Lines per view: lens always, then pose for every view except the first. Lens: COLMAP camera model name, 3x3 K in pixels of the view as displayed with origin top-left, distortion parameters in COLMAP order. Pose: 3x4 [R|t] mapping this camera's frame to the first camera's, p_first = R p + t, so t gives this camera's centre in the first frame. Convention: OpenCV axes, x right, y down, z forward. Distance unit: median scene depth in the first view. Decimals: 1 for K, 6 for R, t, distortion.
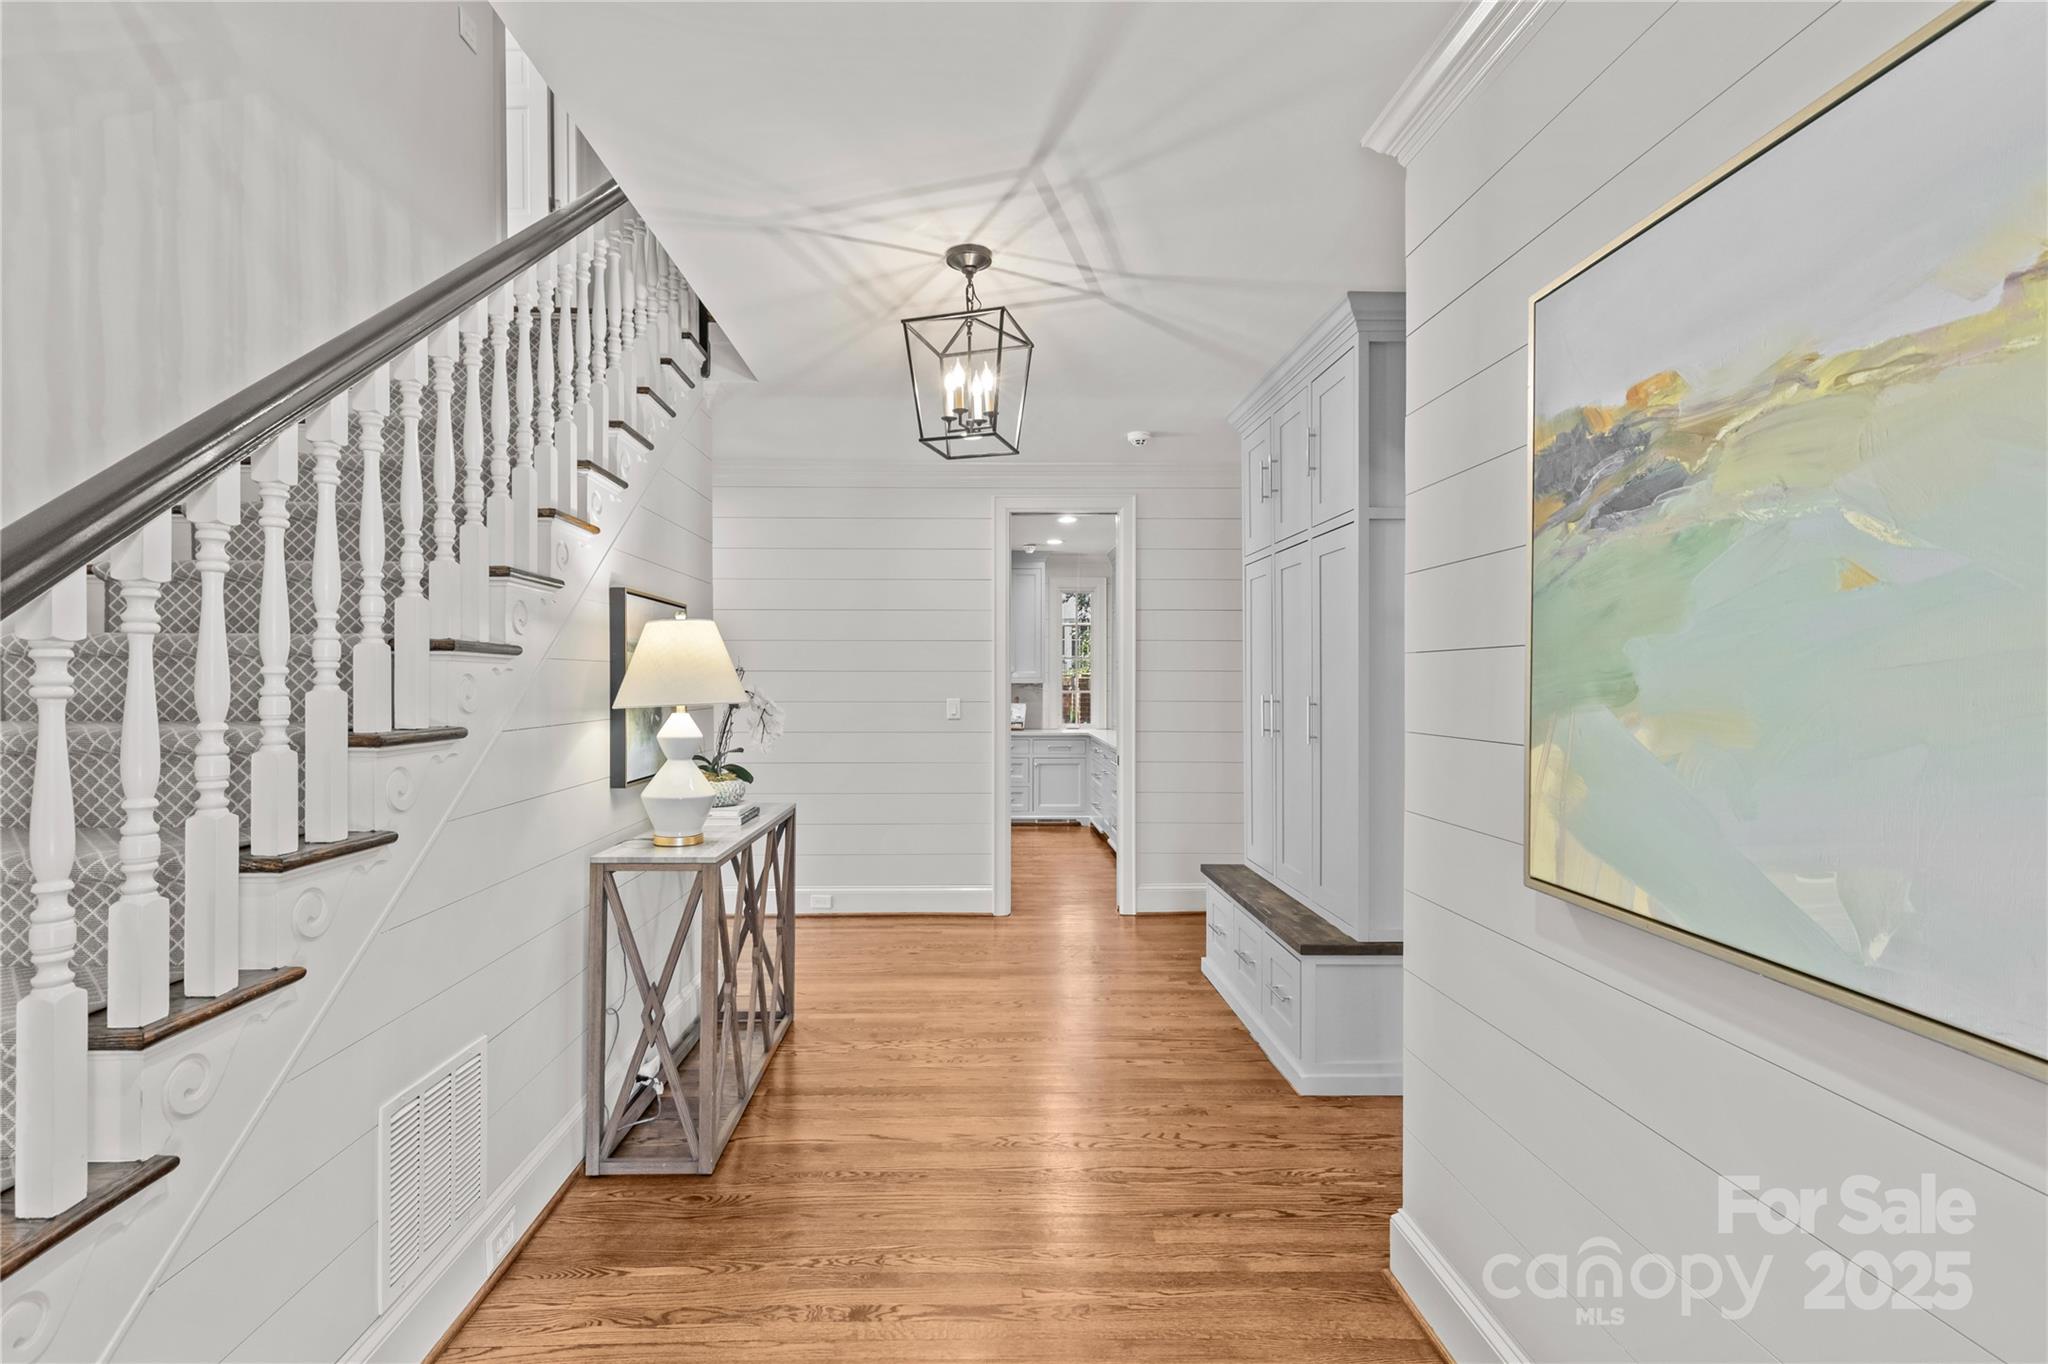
lens RADIAL K [[936.3, 0, 1006.4], [0, 936.3, 686.1], [0, 0, 1]] dist [0.012557, -0.000342]
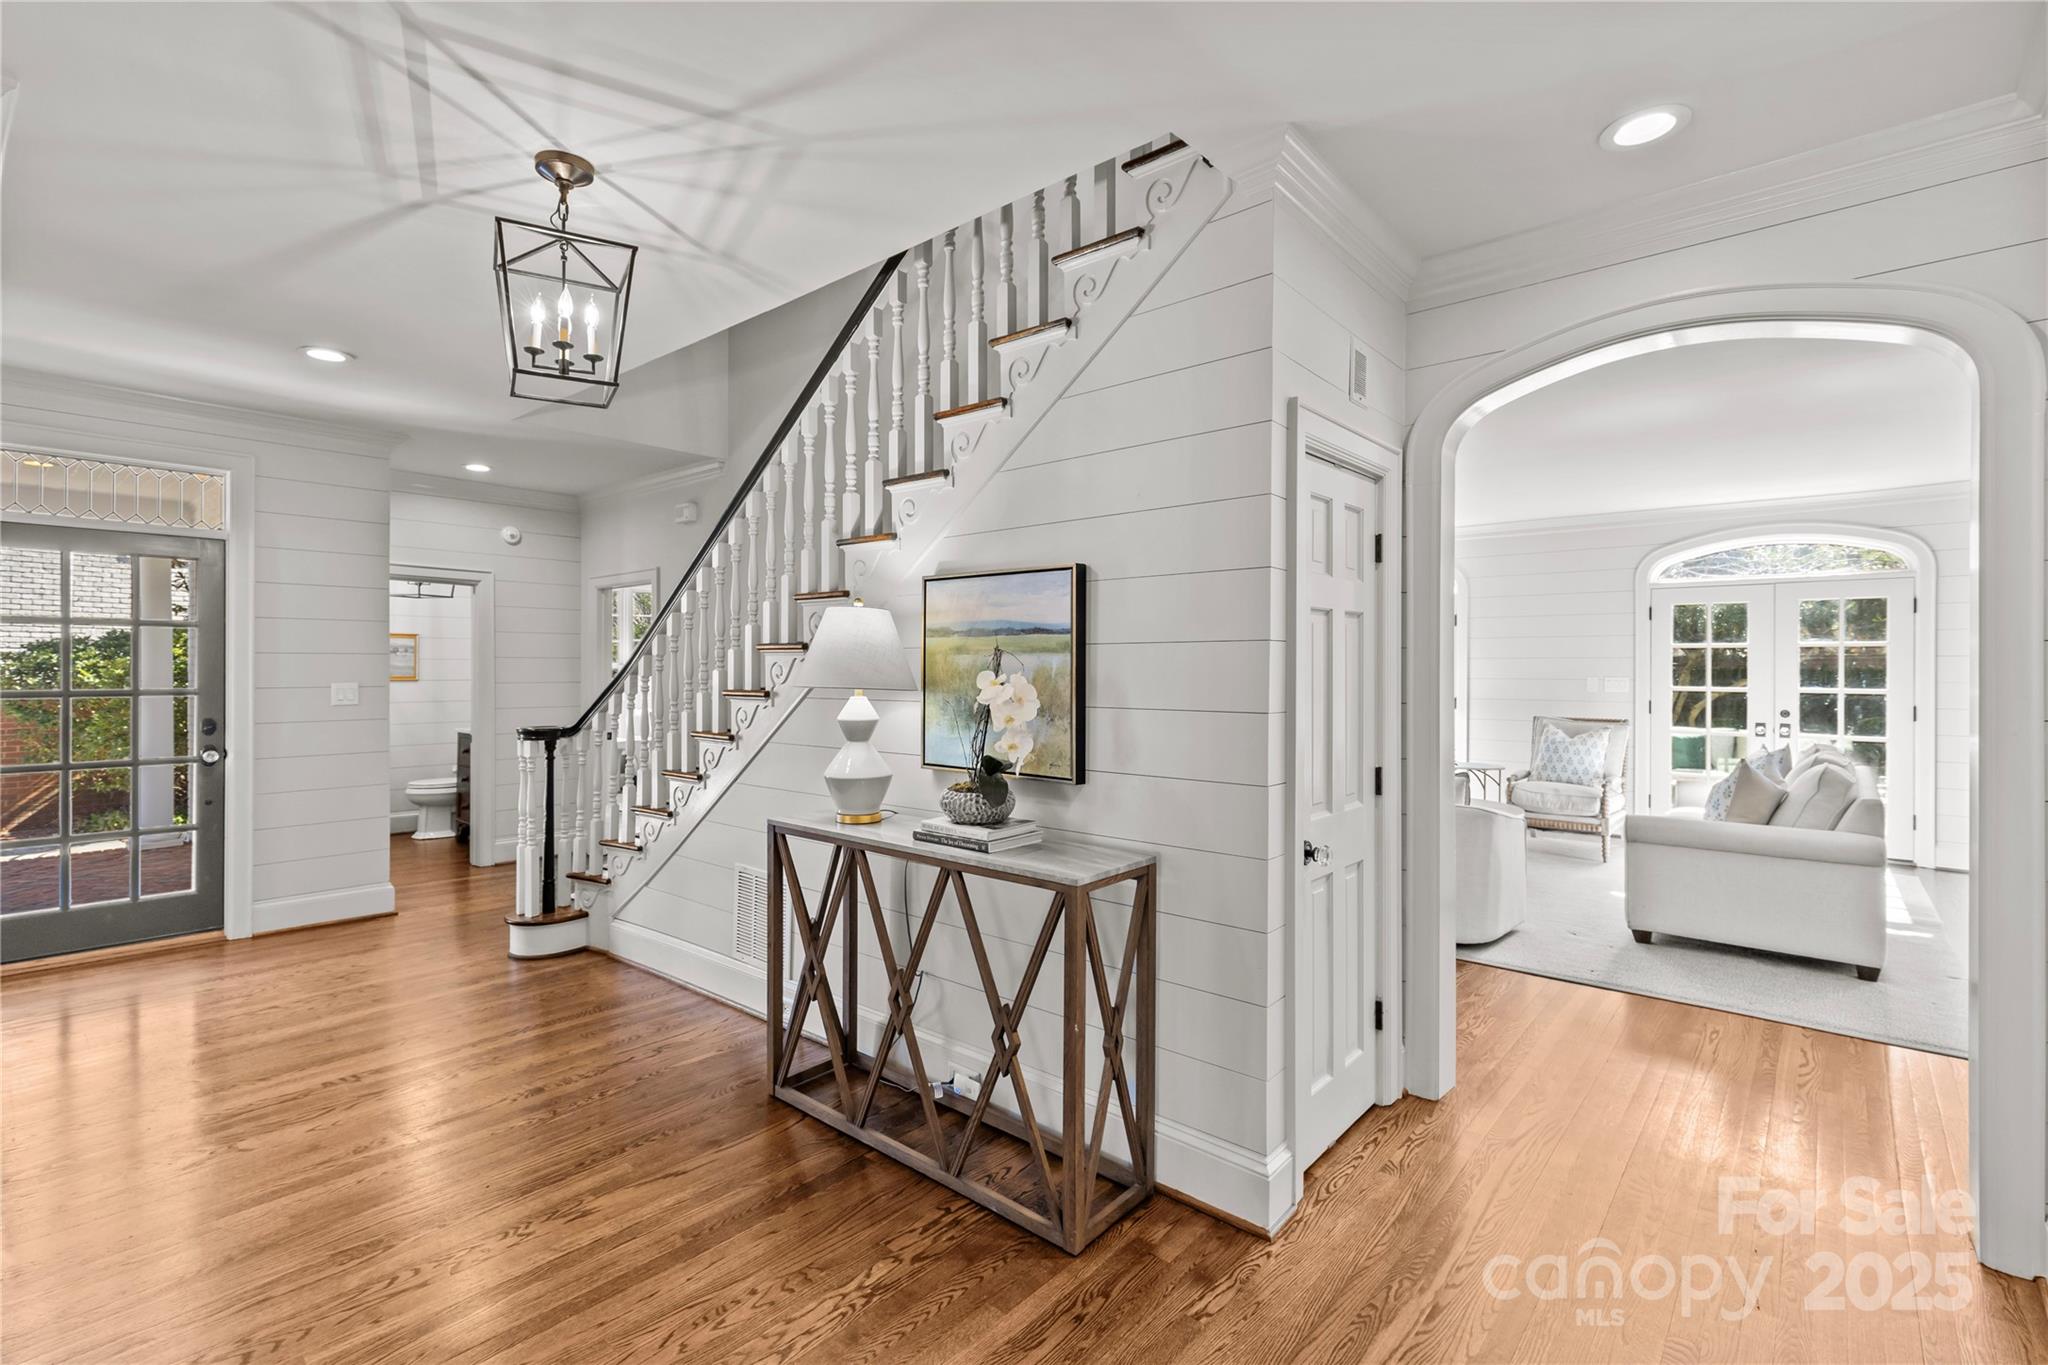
lens RADIAL K [[943.4, 0, 1002.8], [0, 943.4, 668.8], [0, 0, 1]] dist [0.009127, 0.000009]
pose [[-0.695955, -0.003364, -0.718078, 0.297196], [-0.010730, 0.999926, 0.005715, -0.008513], [0.718006, 0.011683, -0.695939, 1.866083]]
